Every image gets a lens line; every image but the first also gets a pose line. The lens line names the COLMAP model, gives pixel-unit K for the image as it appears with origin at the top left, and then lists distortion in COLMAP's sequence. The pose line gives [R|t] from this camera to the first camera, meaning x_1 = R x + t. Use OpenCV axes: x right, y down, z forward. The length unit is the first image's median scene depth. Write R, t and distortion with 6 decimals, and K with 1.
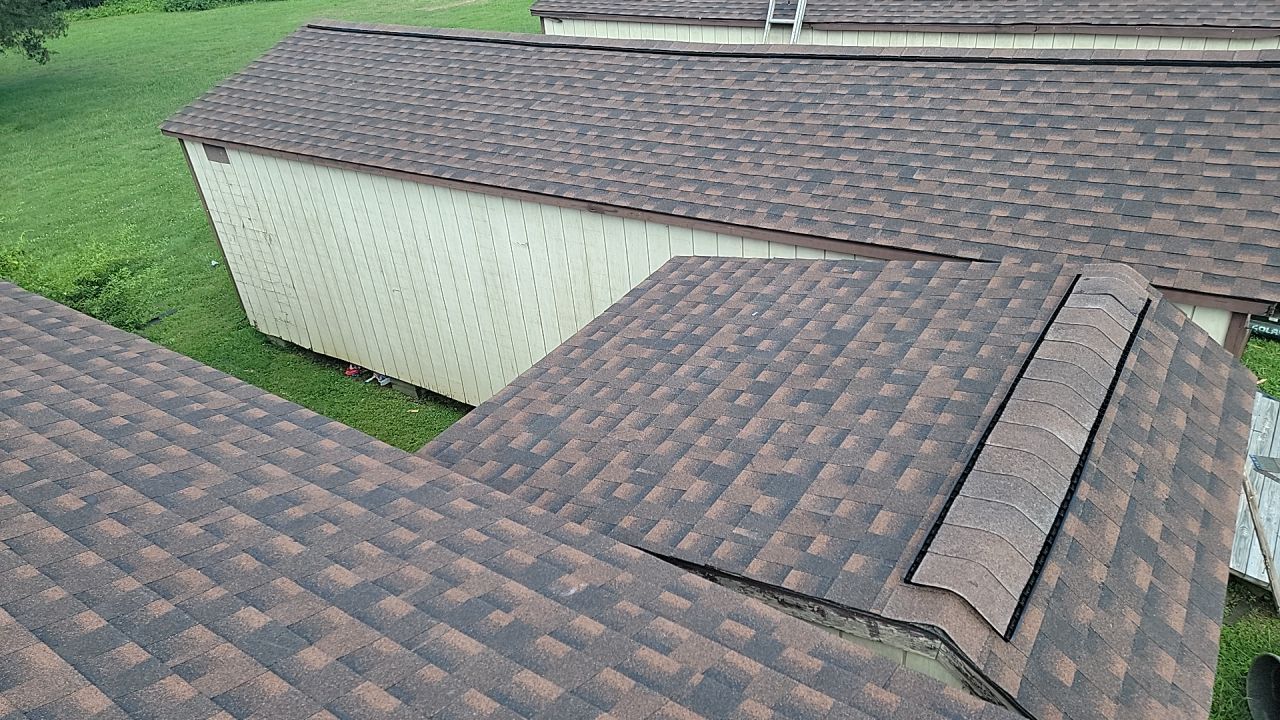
lens RADIAL K [[883.8, 0, 632.0], [0, 883.8, 361.7], [0, 0, 1]] dist [0.101170, -0.084370]
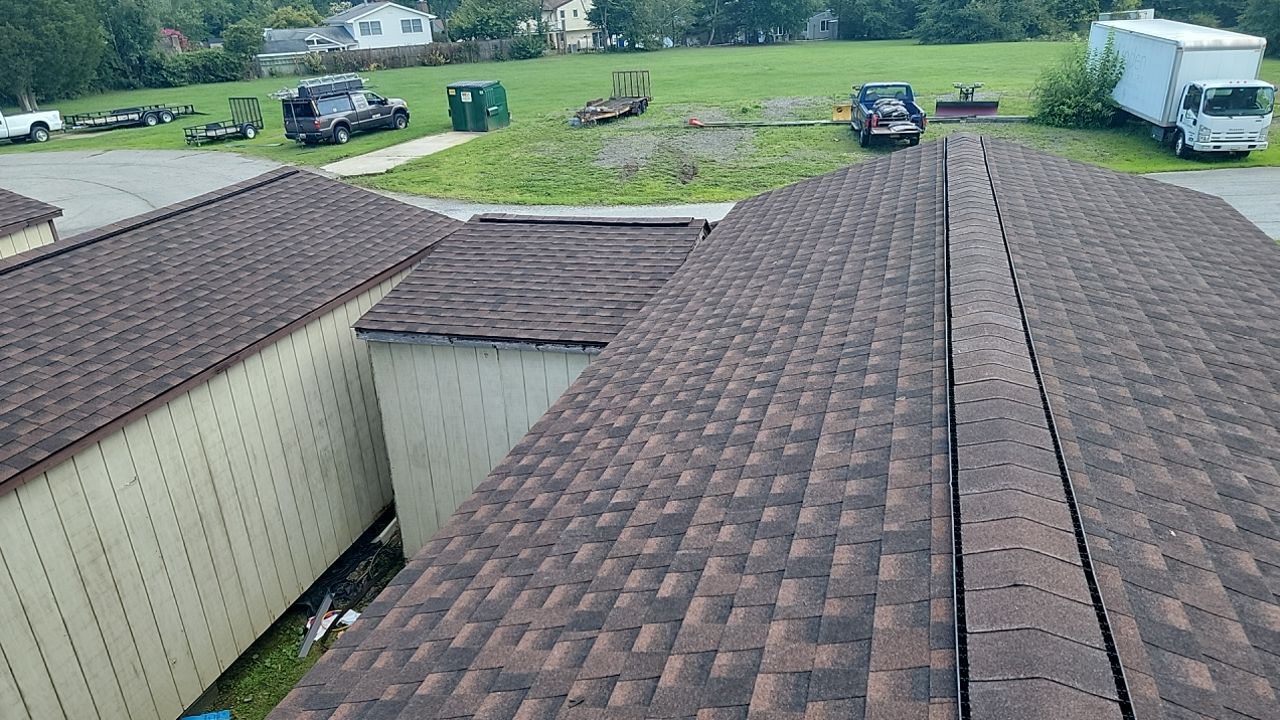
lens RADIAL K [[889.0, 0, 643.6], [0, 889.0, 359.4], [0, 0, 1]] dist [0.096940, -0.080212]
pose [[-0.299515, -0.263930, 0.916860, -1.067770], [0.555993, 0.732658, 0.392534, -0.296709], [-0.775347, 0.627338, -0.072699, 0.639608]]
